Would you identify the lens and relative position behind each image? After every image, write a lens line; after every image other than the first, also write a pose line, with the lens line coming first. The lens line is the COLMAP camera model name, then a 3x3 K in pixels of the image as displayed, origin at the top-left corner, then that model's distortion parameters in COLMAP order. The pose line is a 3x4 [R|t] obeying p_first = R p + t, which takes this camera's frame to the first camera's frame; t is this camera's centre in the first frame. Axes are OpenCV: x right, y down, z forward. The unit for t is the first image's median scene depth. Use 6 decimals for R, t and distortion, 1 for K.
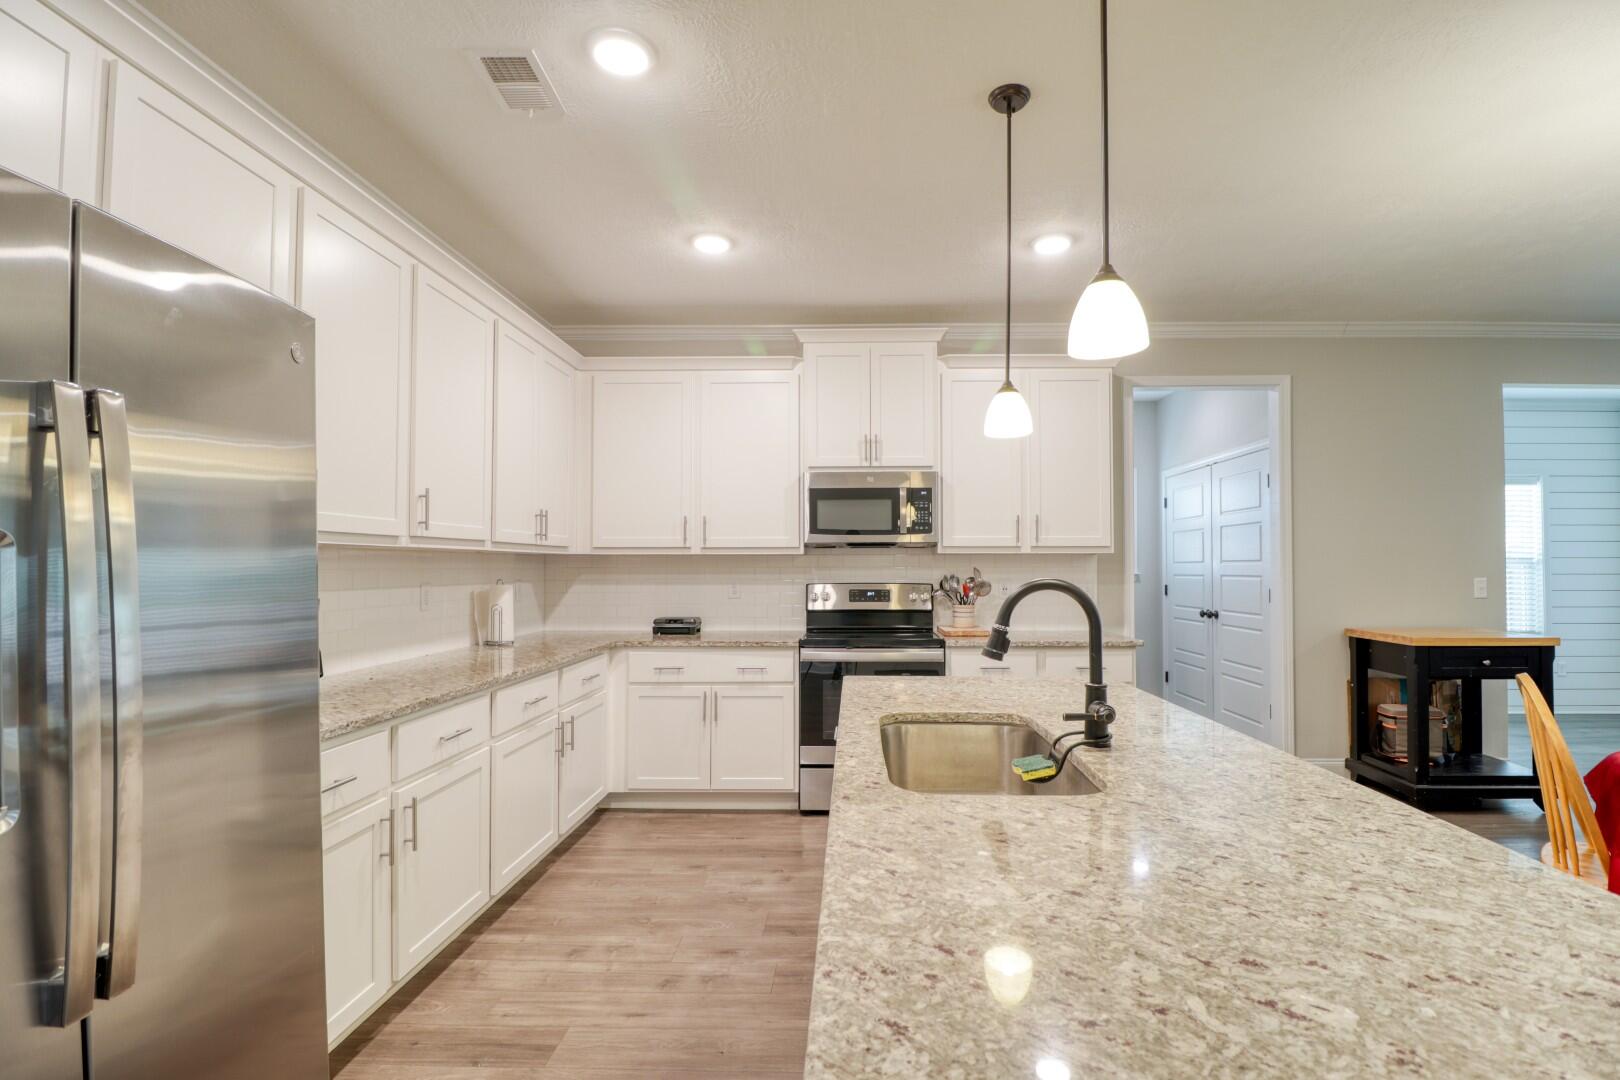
lens RADIAL K [[756.0, 0, 837.8], [0, 756.0, 543.1], [0, 0, 1]] dist [-0.000468, -0.000007]
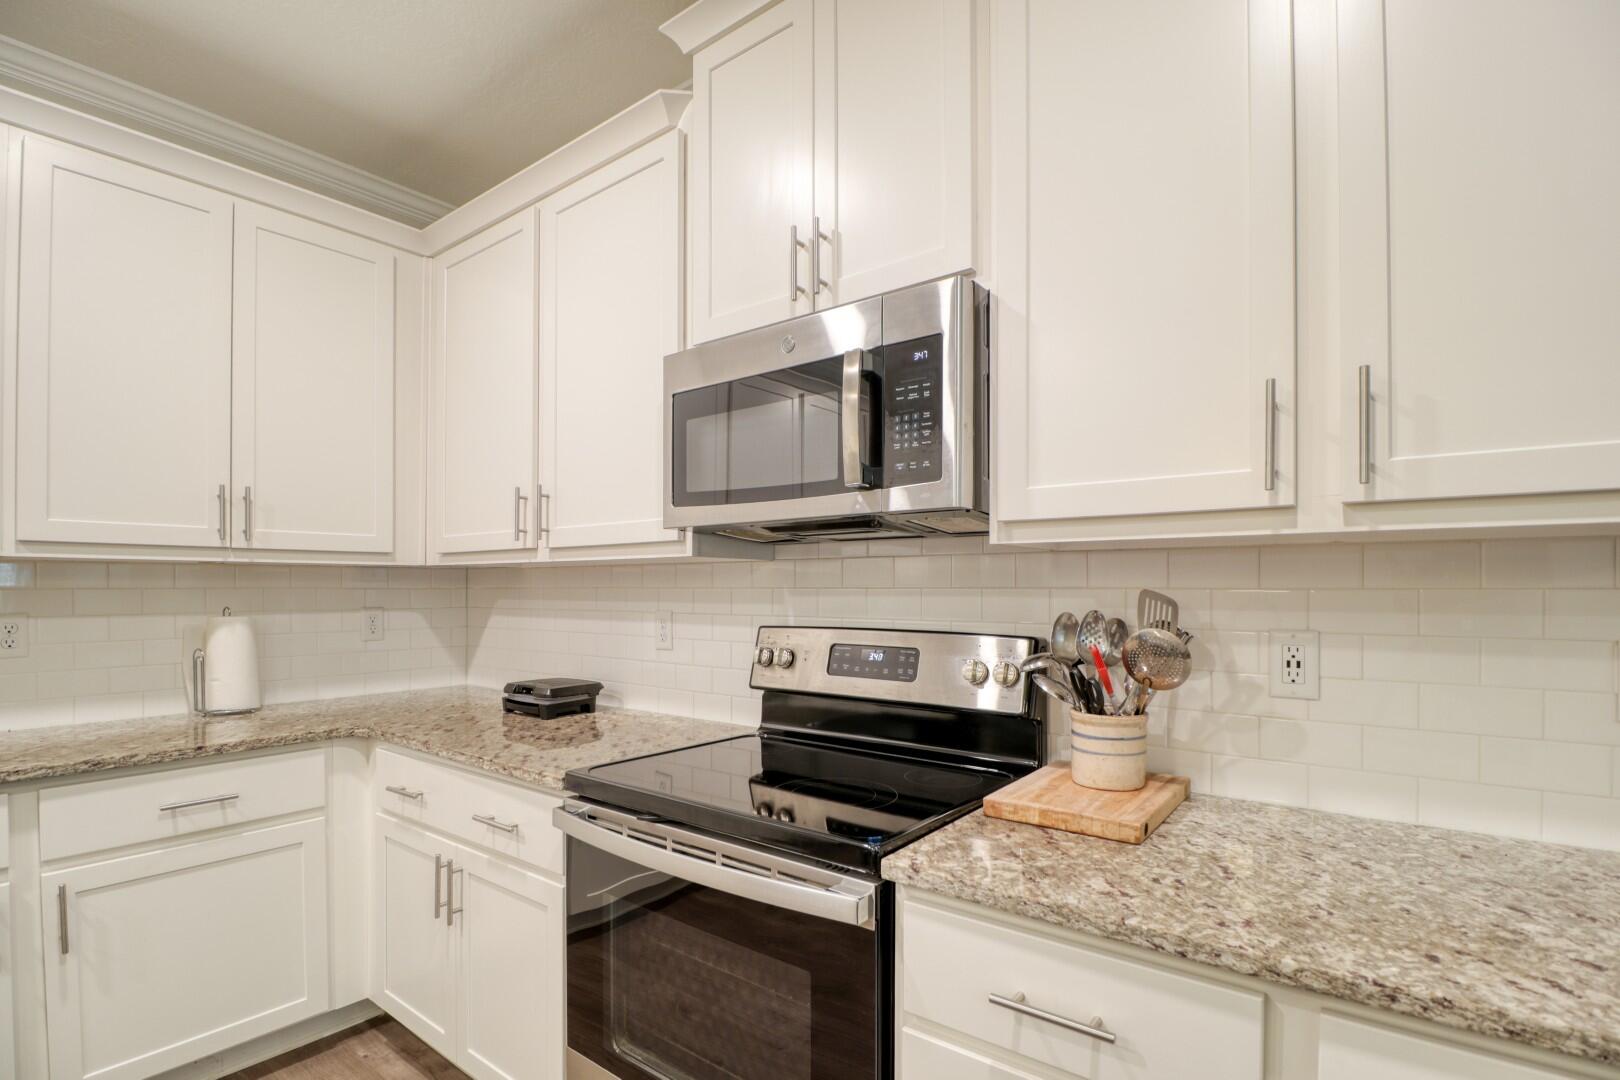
lens RADIAL K [[773.5, 0, 817.9], [0, 773.5, 577.5], [0, 0, 1]] dist [-0.000422, 0.000197]
pose [[0.794066, -0.007051, -0.607791, 0.272562], [0.016932, 0.999801, 0.010522, 0.022788], [0.607596, -0.018646, 0.794027, 0.698024]]
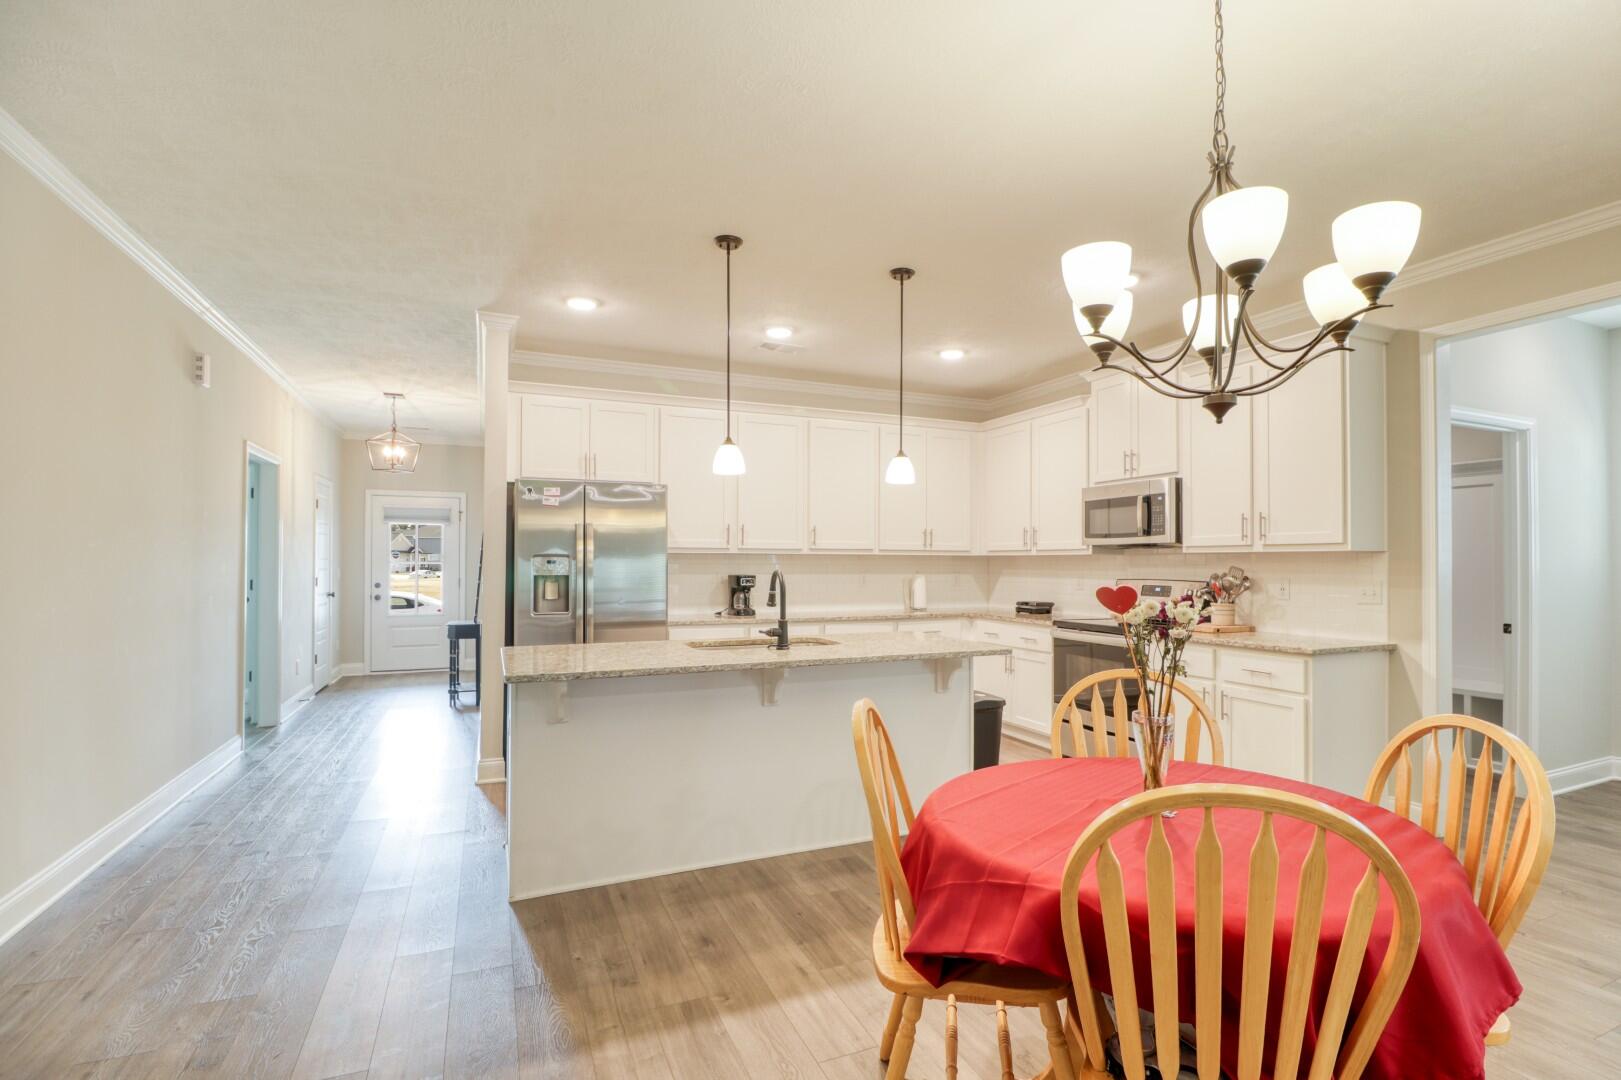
lens RADIAL K [[783.8, 0, 847.6], [0, 783.8, 546.4], [0, 0, 1]] dist [-0.004012, -0.000297]
pose [[0.444805, -0.016355, -0.895478, 0.917435], [0.022971, 0.999713, -0.006848, 0.001207], [0.895333, -0.017524, 0.445053, 0.077633]]
